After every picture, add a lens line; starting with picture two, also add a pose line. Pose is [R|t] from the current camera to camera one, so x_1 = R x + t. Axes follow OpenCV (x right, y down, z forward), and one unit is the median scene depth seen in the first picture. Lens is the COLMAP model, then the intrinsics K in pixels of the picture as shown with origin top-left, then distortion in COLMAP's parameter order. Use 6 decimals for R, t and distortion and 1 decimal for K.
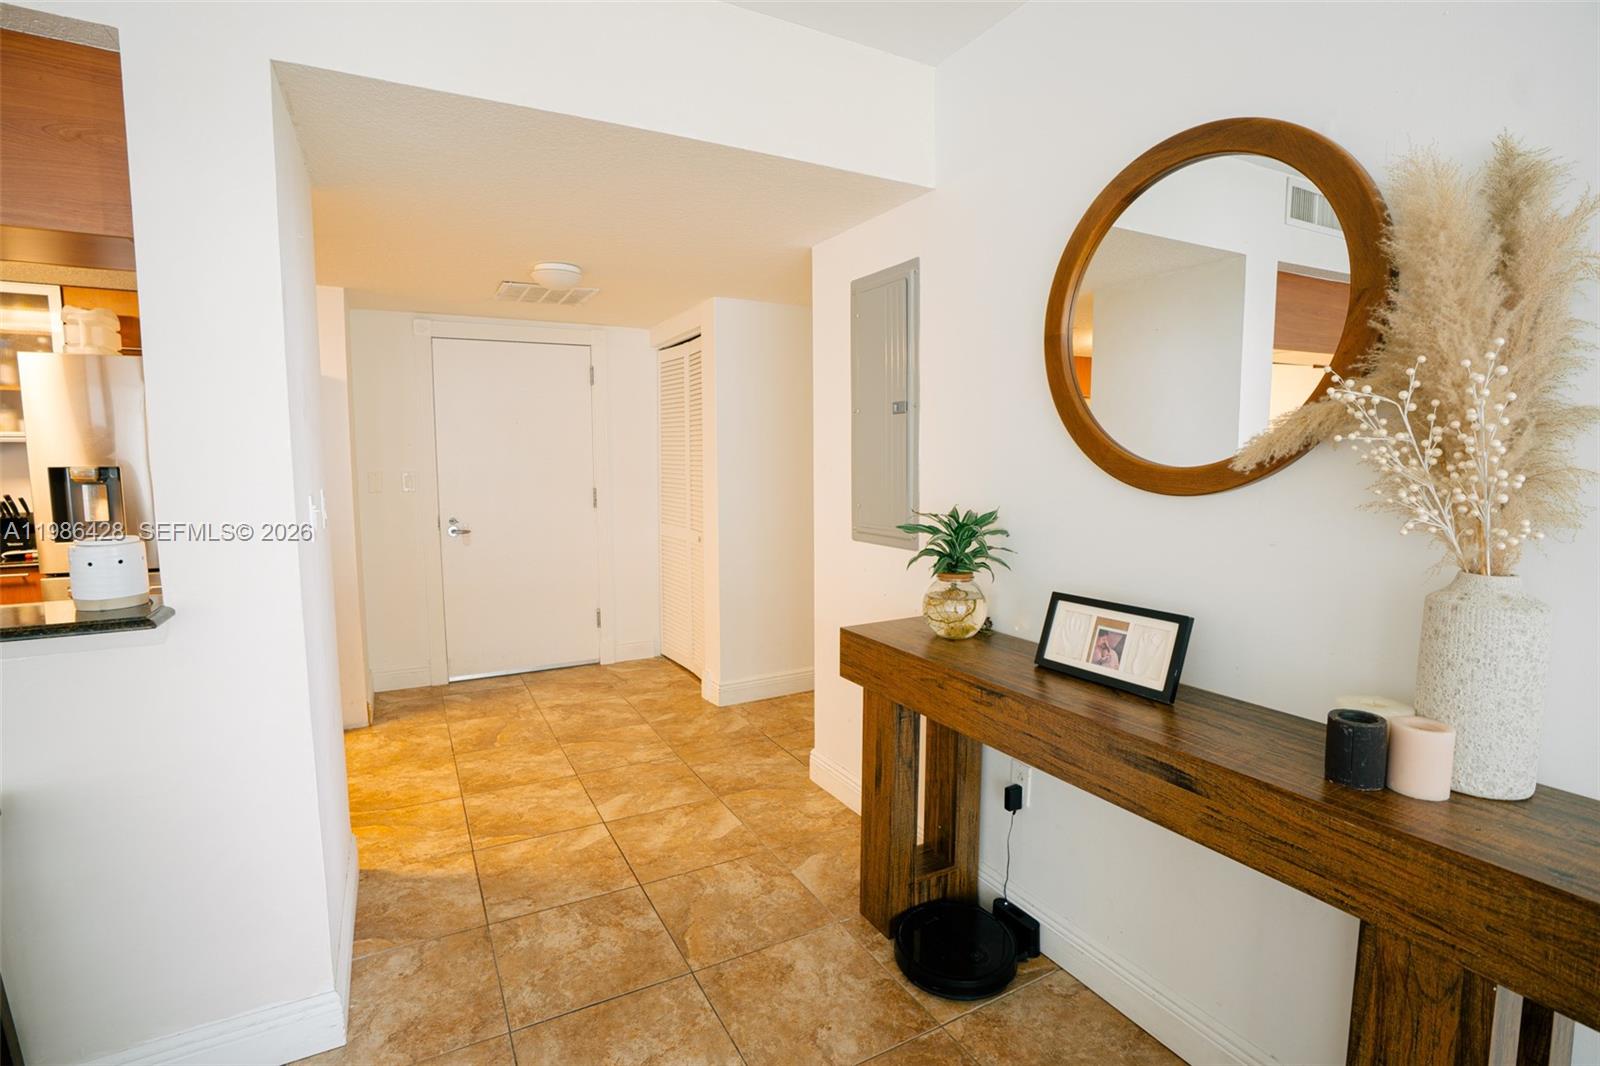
lens RADIAL K [[737.6, 0, 786.0], [0, 737.6, 529.7], [0, 0, 1]] dist [-0.049084, 0.014407]
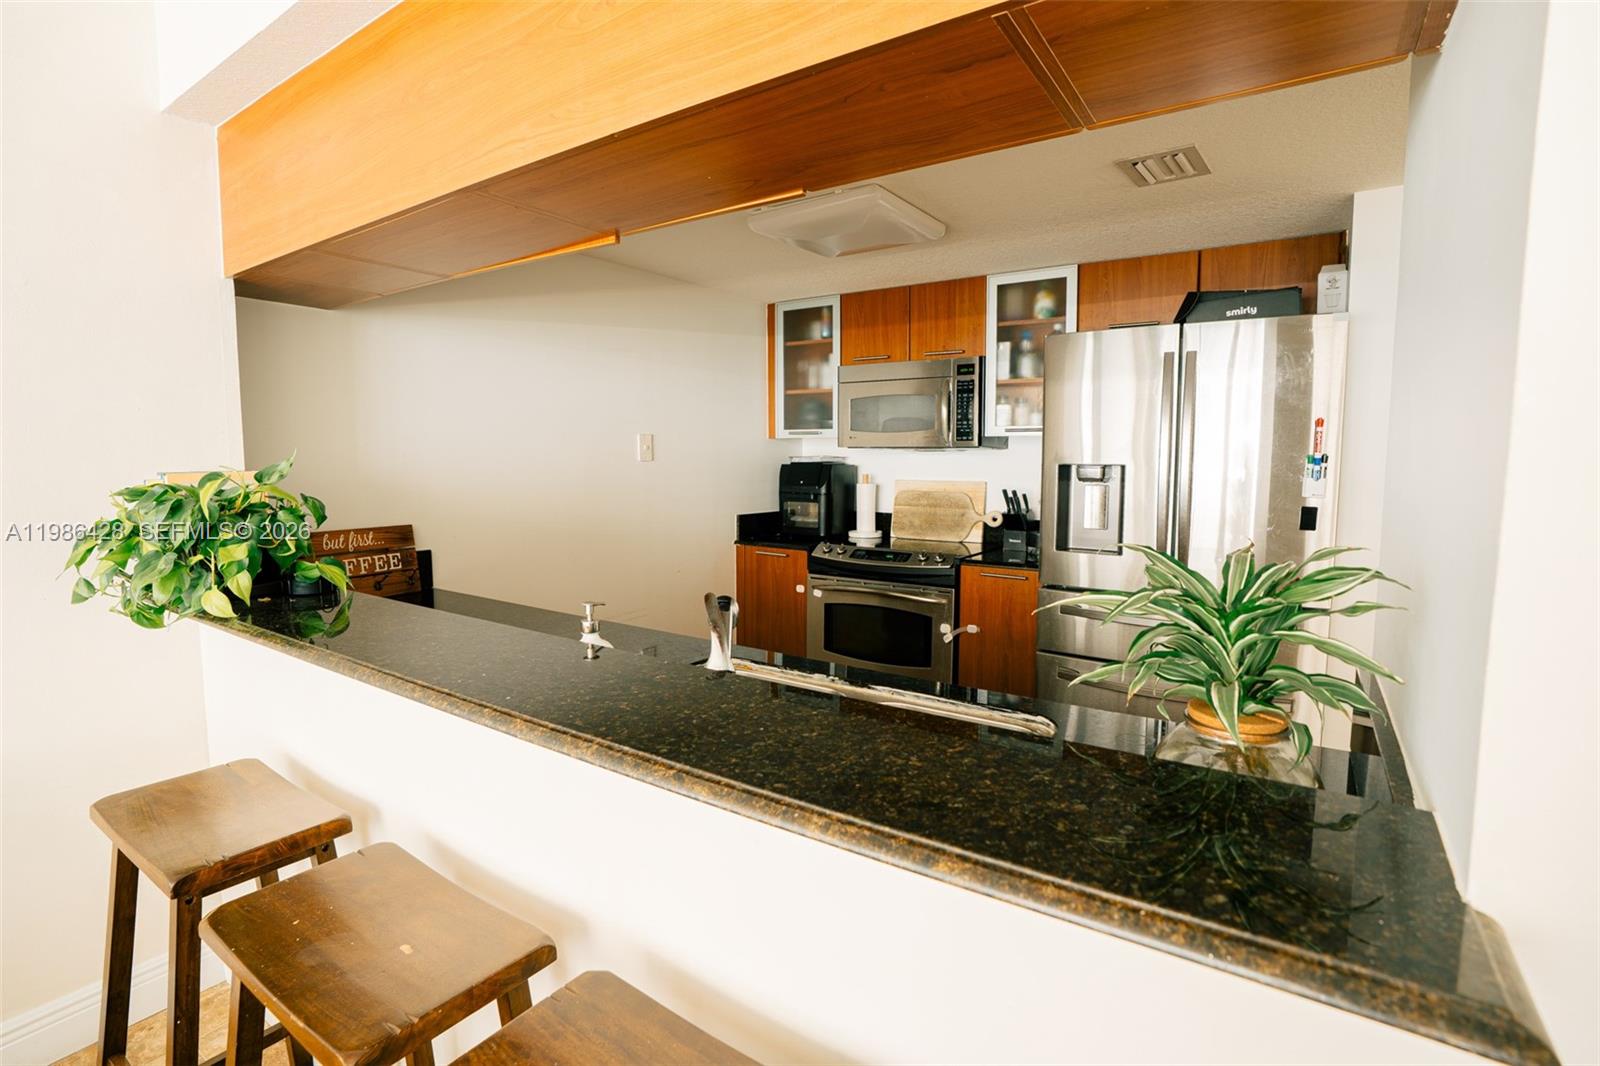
lens RADIAL K [[772.6, 0, 790.9], [0, 772.6, 519.6], [0, 0, 1]] dist [-0.040108, 0.016885]
pose [[0.479944, 0.072162, -0.874326, -0.549172], [-0.087599, 0.995573, 0.034084, -0.032126], [0.872915, 0.060231, 0.484141, 0.388575]]
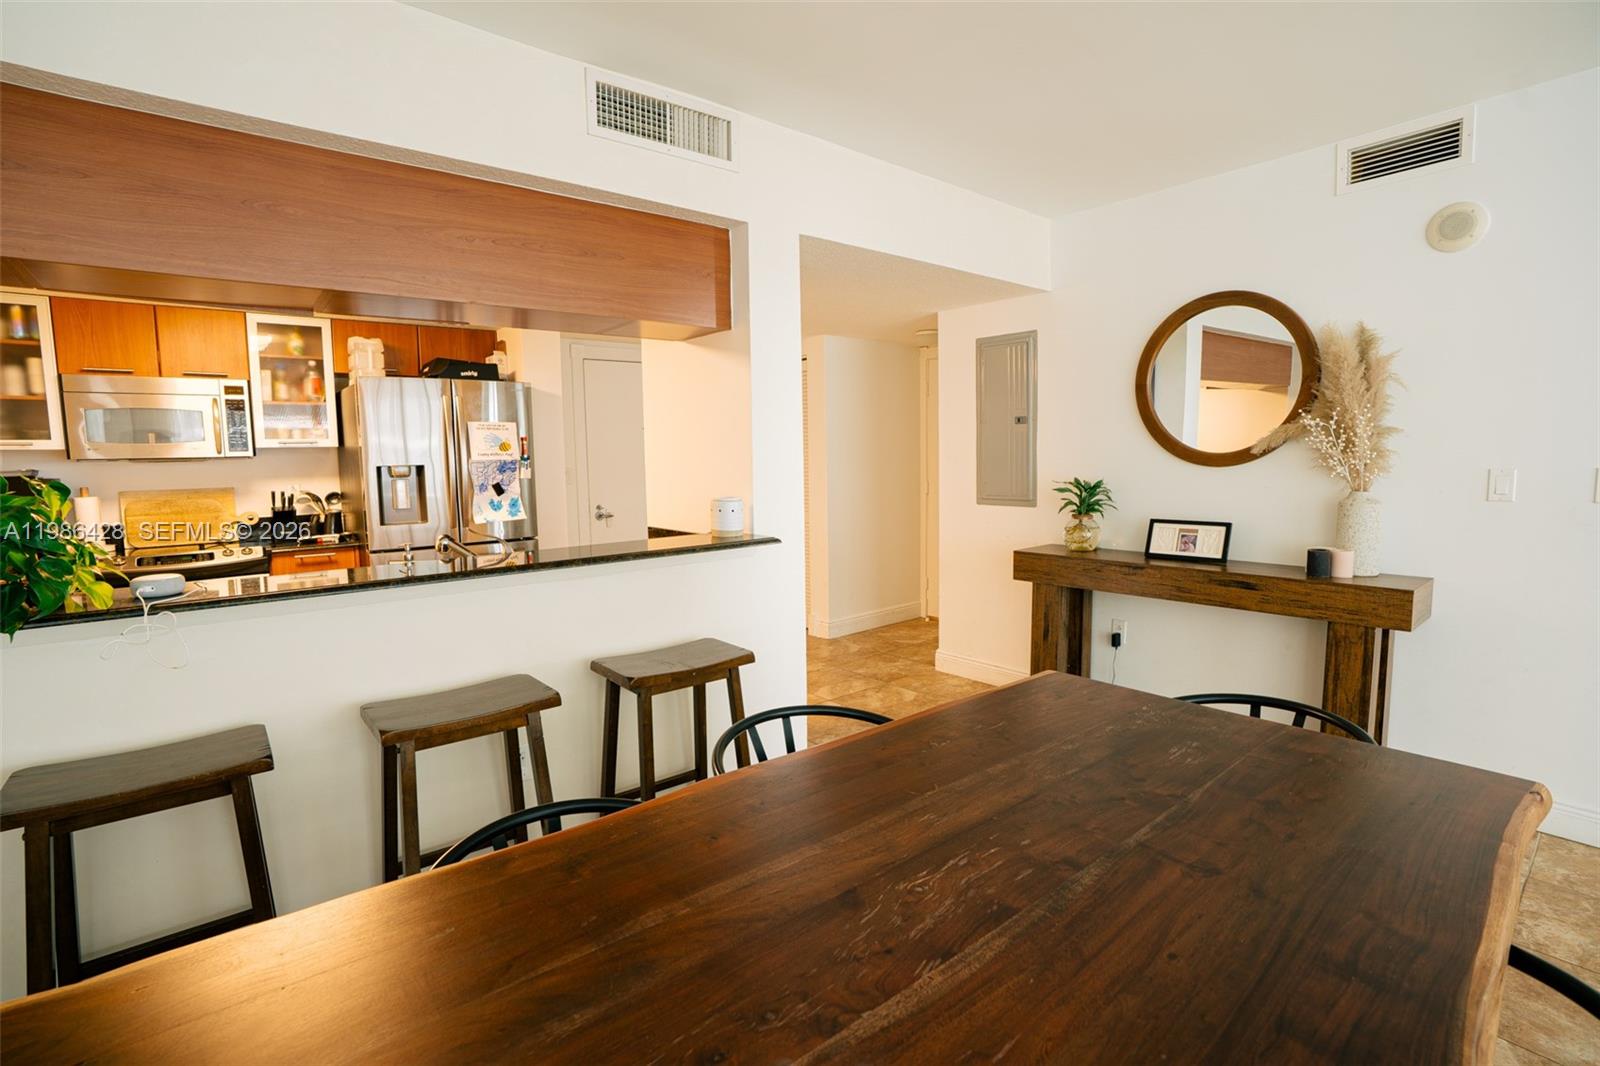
lens RADIAL K [[737.6, 0, 797.8], [0, 737.6, 532.1], [0, 0, 1]] dist [-0.049084, 0.014407]
pose [[0.978247, -0.036089, 0.204280, -0.868422], [0.034742, 0.999344, 0.010179, 0.062852], [-0.204514, -0.002860, 0.978860, -0.637315]]
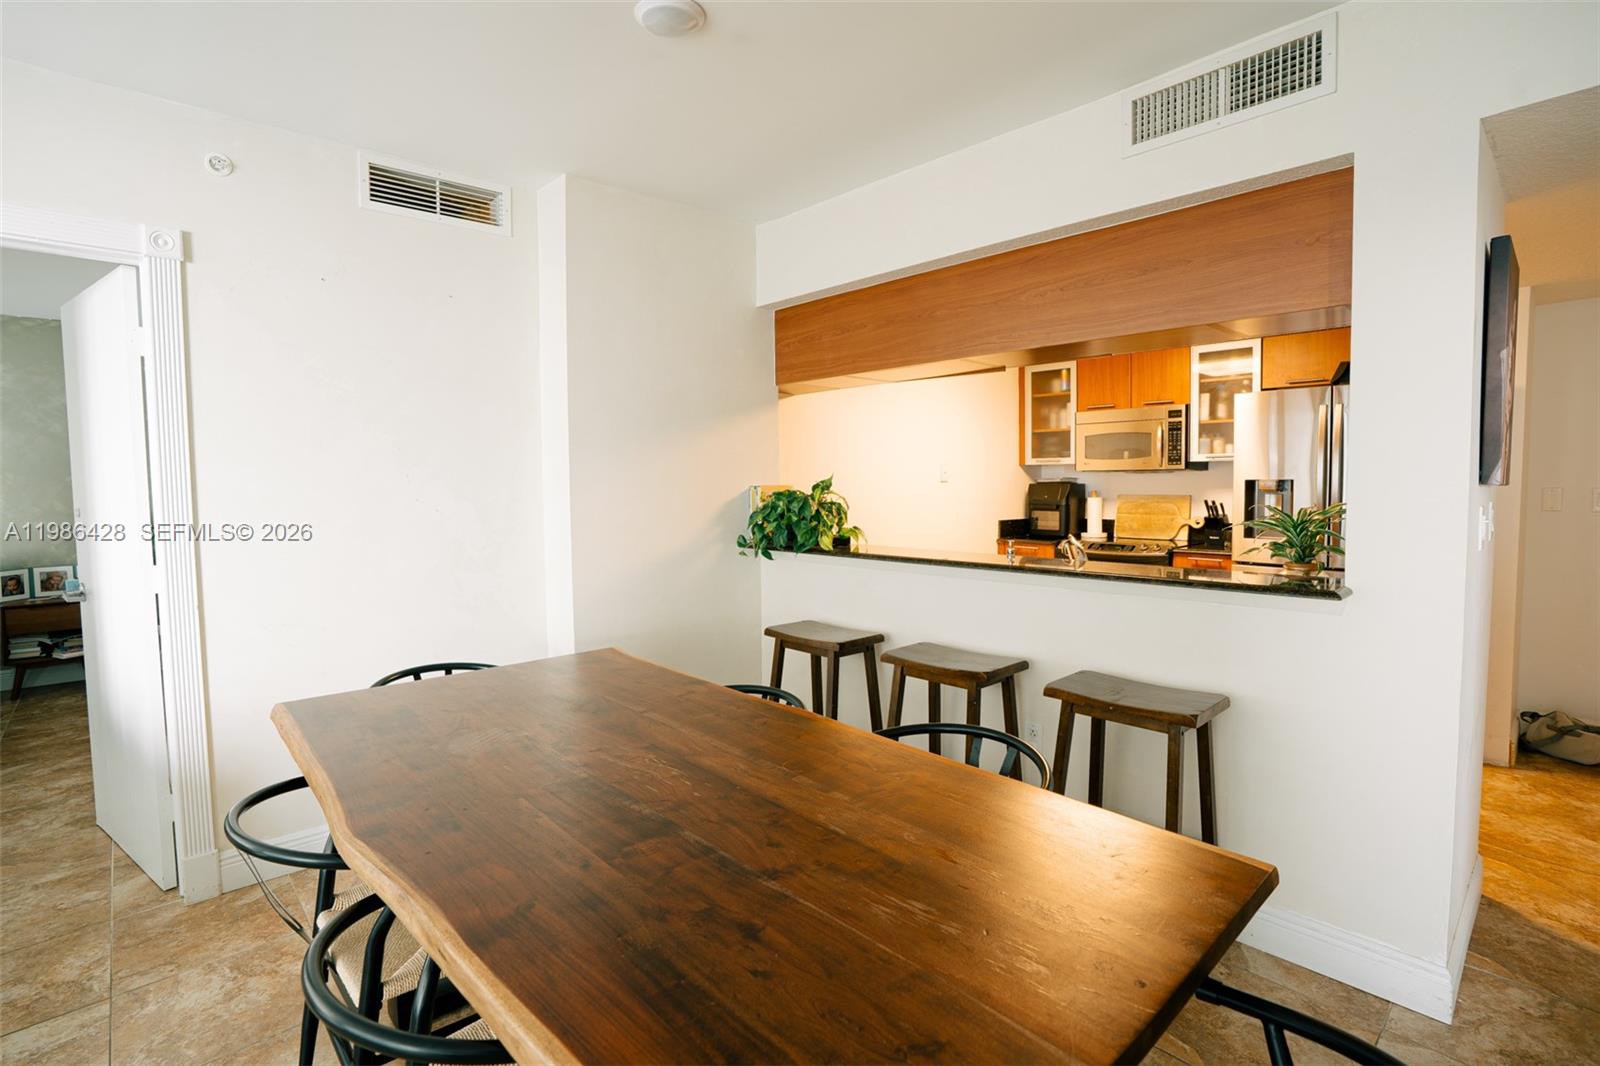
lens RADIAL K [[772.6, 0, 798.4], [0, 772.6, 527.7], [0, 0, 1]] dist [-0.040108, 0.016885]
pose [[0.273745, 0.057577, -0.960077, 0.128256], [-0.082880, 0.995906, 0.036094, 0.024433], [0.958225, 0.069691, 0.277396, -0.247665]]
